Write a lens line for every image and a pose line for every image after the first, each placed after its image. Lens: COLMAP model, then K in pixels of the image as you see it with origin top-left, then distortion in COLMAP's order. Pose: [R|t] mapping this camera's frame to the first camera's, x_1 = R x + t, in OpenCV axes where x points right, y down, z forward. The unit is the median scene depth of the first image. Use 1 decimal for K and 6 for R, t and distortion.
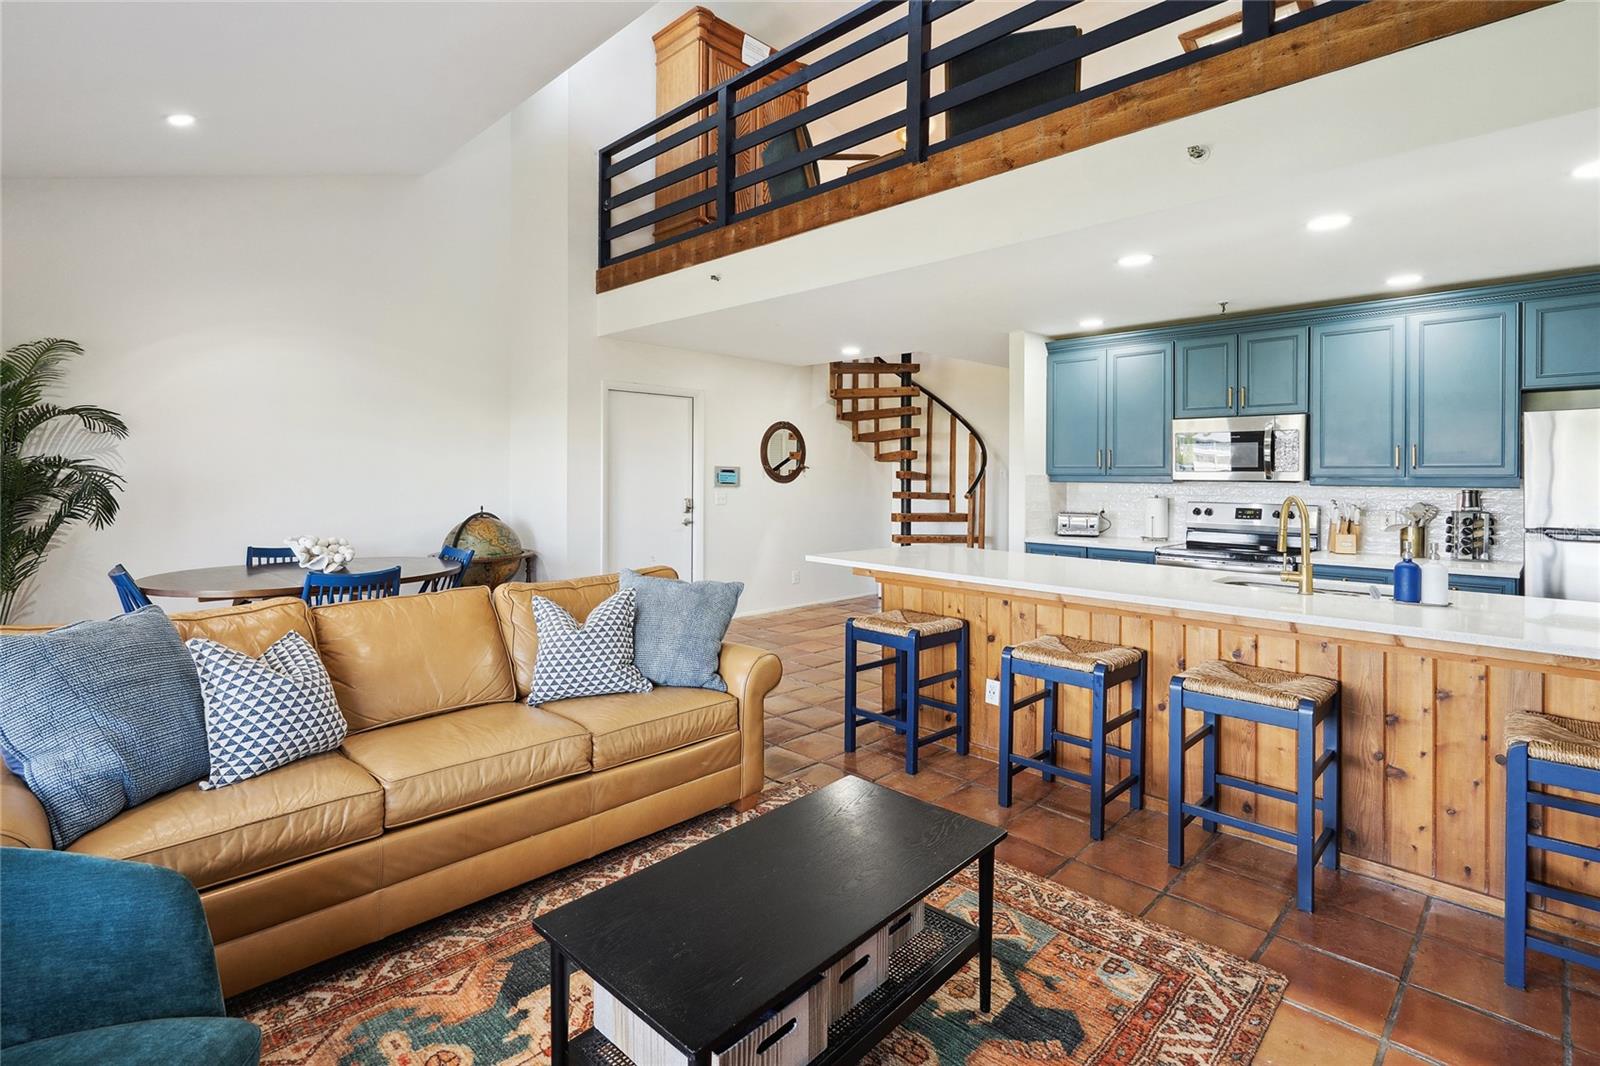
lens RADIAL K [[764.5, 0, 792.7], [0, 764.5, 474.3], [0, 0, 1]] dist [0.001178, 0.000525]
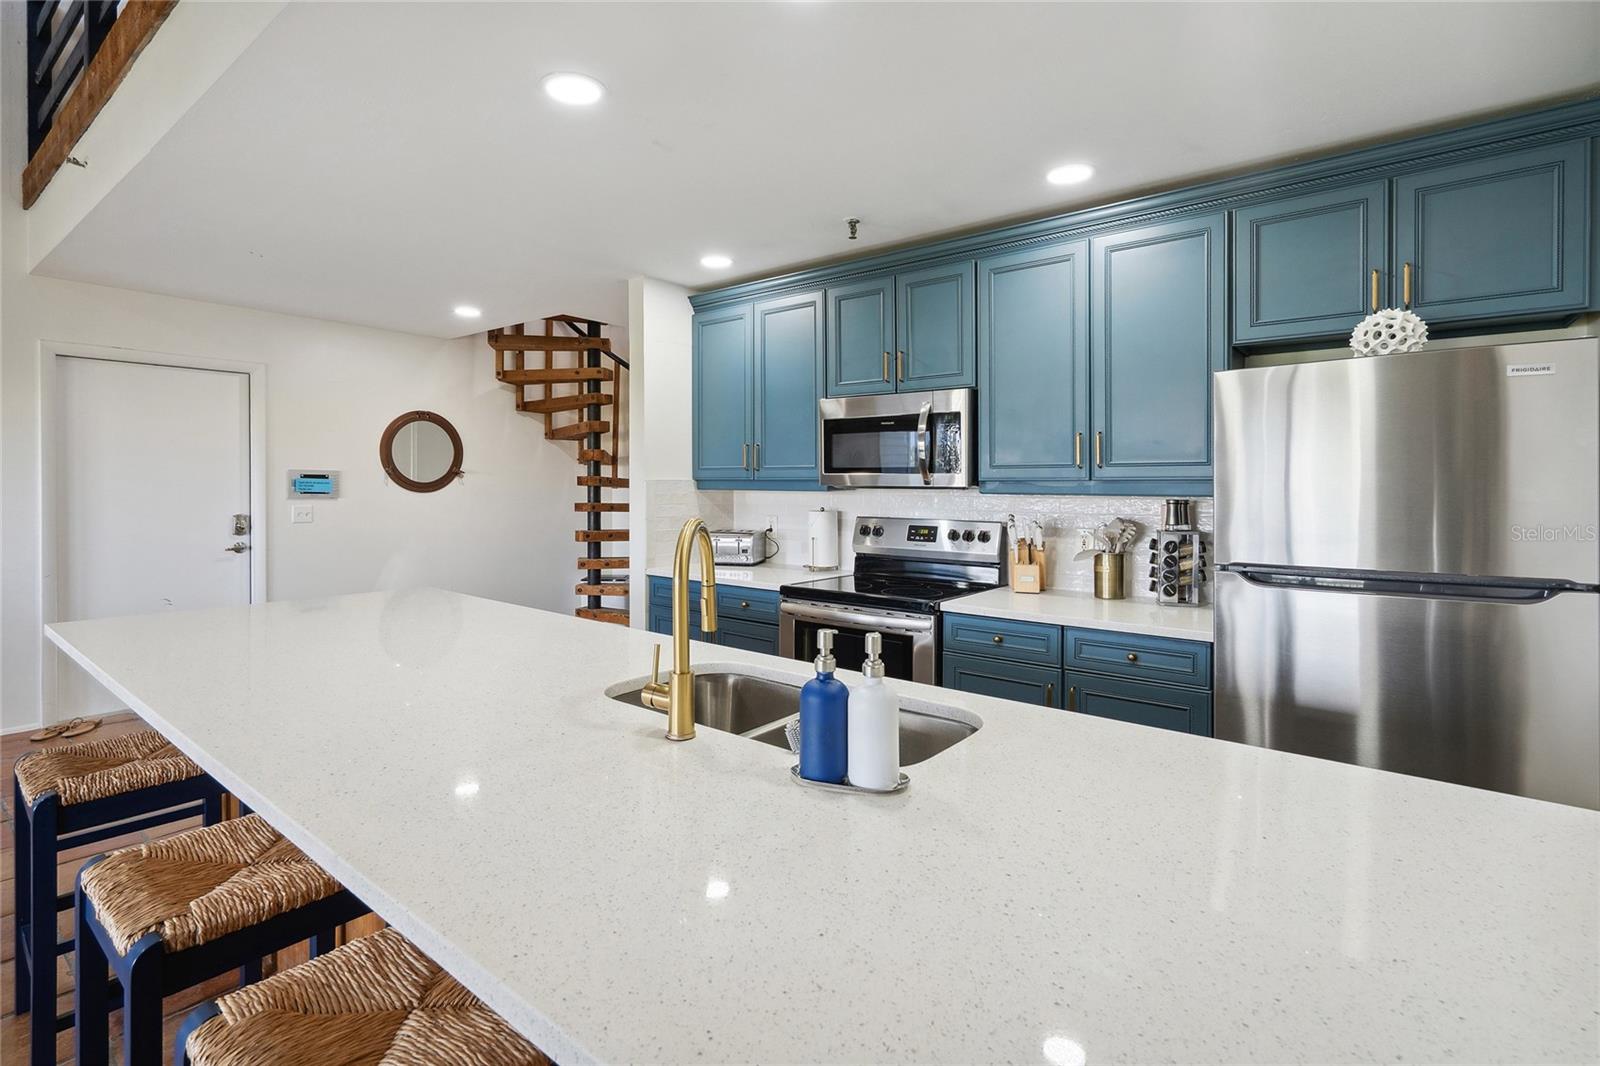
lens RADIAL K [[759.9, 0, 799.3], [0, 759.9, 487.4], [0, 0, 1]] dist [-0.000215, 0.000272]
pose [[0.993000, -0.004968, 0.118010, 0.408369], [0.003955, 0.999953, 0.008817, 0.002212], [-0.118048, -0.008288, 0.992973, 0.321228]]
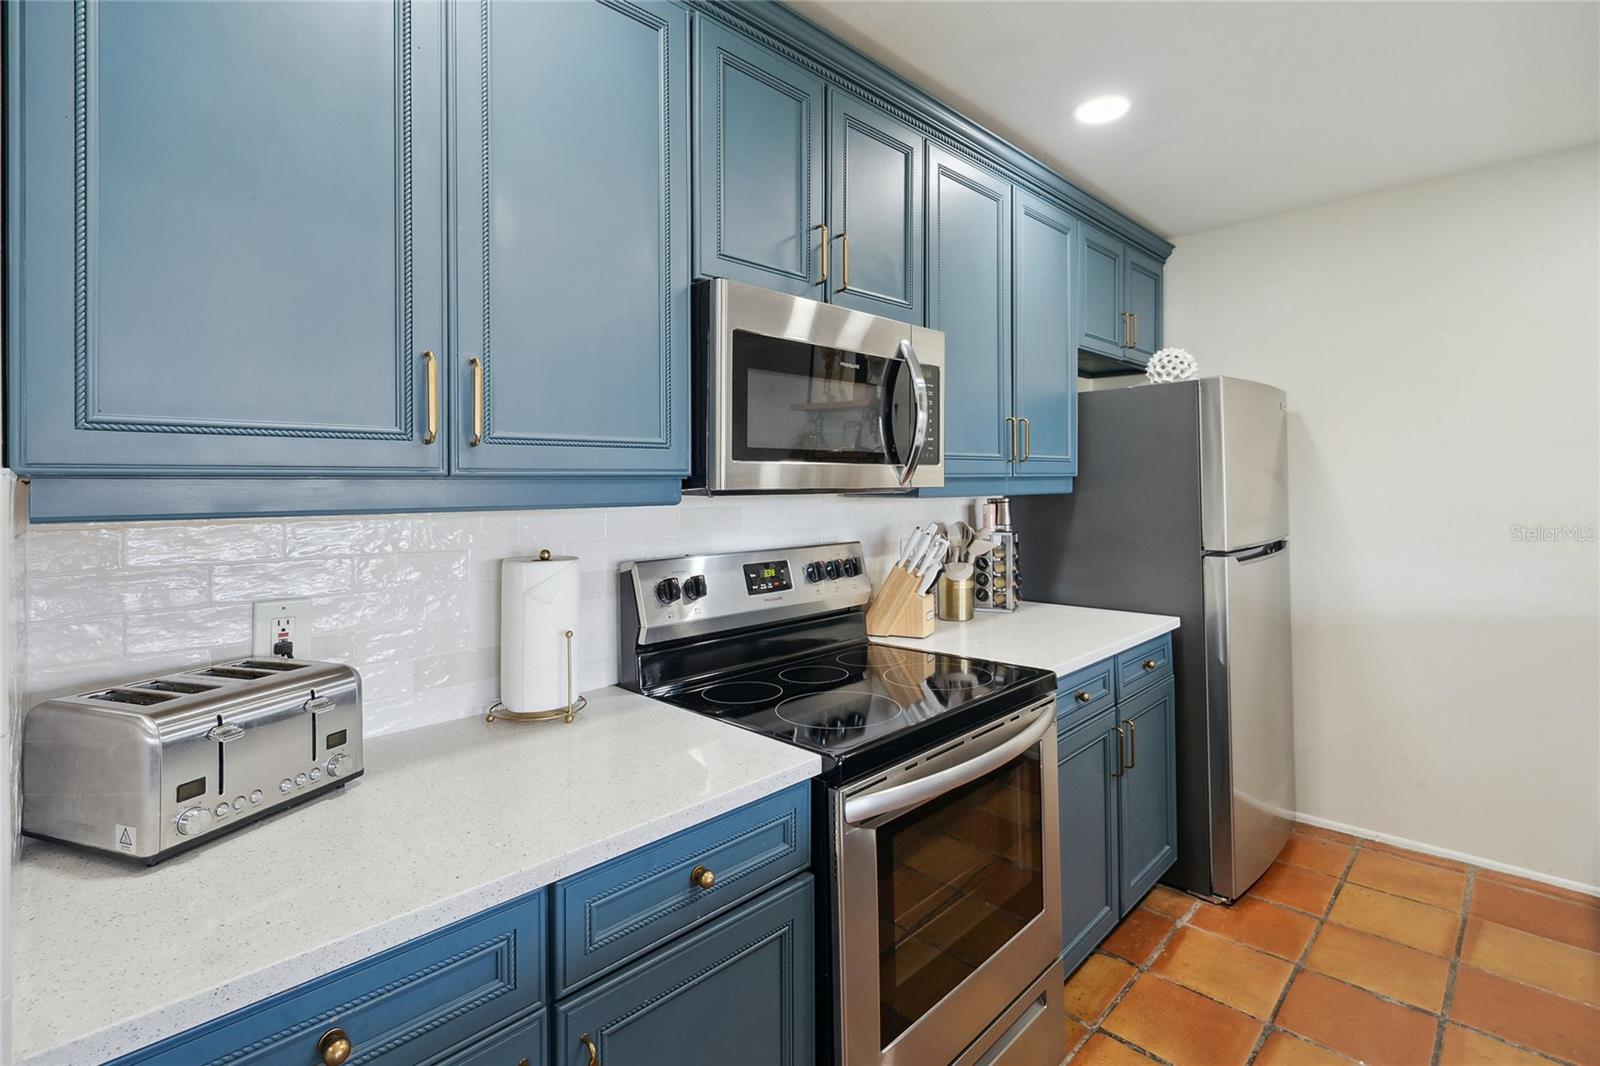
lens RADIAL K [[767.9, 0, 822.4], [0, 767.9, 485.4], [0, 0, 1]] dist [0.001101, -0.000092]
pose [[-0.019540, -0.004762, 0.999798, 0.216934], [0.013813, 0.999892, 0.005032, 0.004309], [-0.999714, 0.013908, -0.019472, 0.999960]]
